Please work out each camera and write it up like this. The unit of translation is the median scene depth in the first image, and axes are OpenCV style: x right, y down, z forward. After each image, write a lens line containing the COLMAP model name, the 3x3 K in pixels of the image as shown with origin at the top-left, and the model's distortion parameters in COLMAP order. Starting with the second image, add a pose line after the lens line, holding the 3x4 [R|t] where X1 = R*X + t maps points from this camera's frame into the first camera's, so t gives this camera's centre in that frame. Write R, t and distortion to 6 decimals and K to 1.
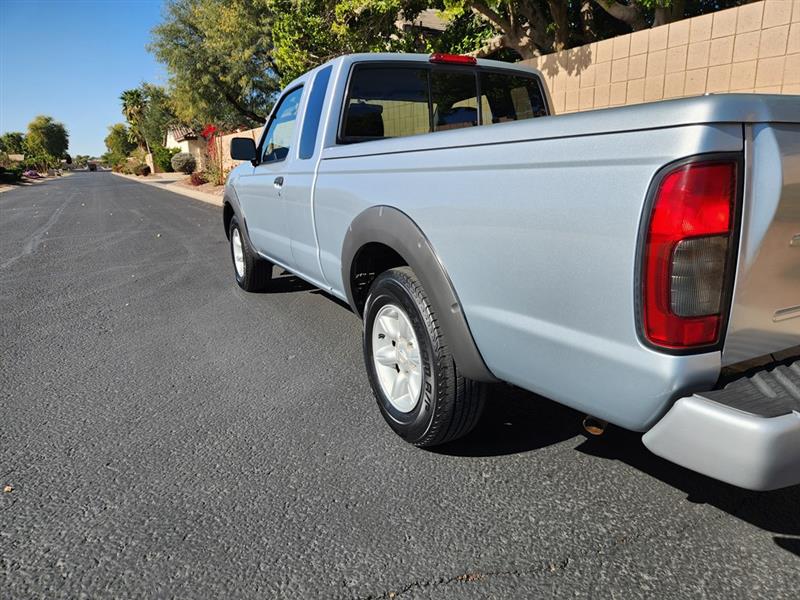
lens RADIAL K [[534.9, 0, 401.8], [0, 534.9, 296.6], [0, 0, 1]] dist [0.066296, -0.058203]
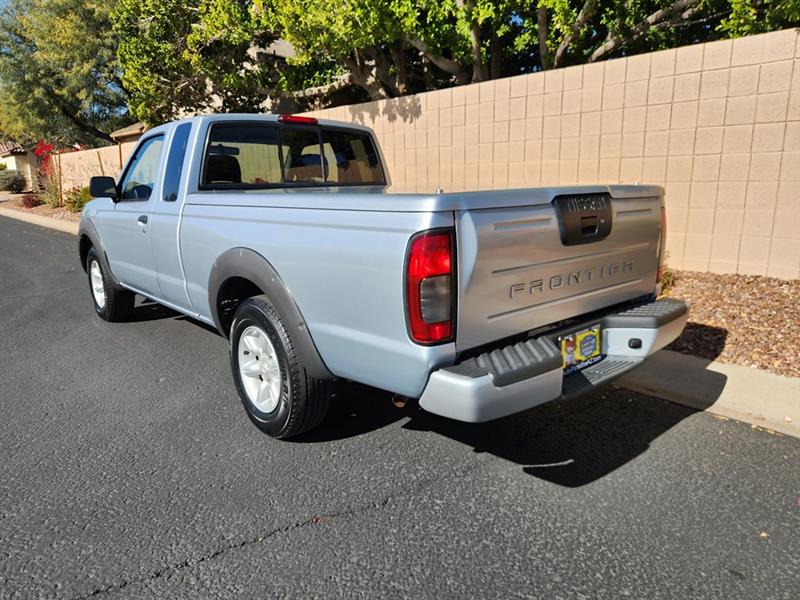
lens RADIAL K [[537.7, 0, 392.8], [0, 537.7, 291.5], [0, 0, 1]] dist [0.053136, -0.042342]
pose [[0.973436, -0.044013, 0.224689, 0.013334], [0.053155, 0.997980, -0.034800, -0.003406], [-0.222703, 0.045819, 0.973809, -0.219734]]
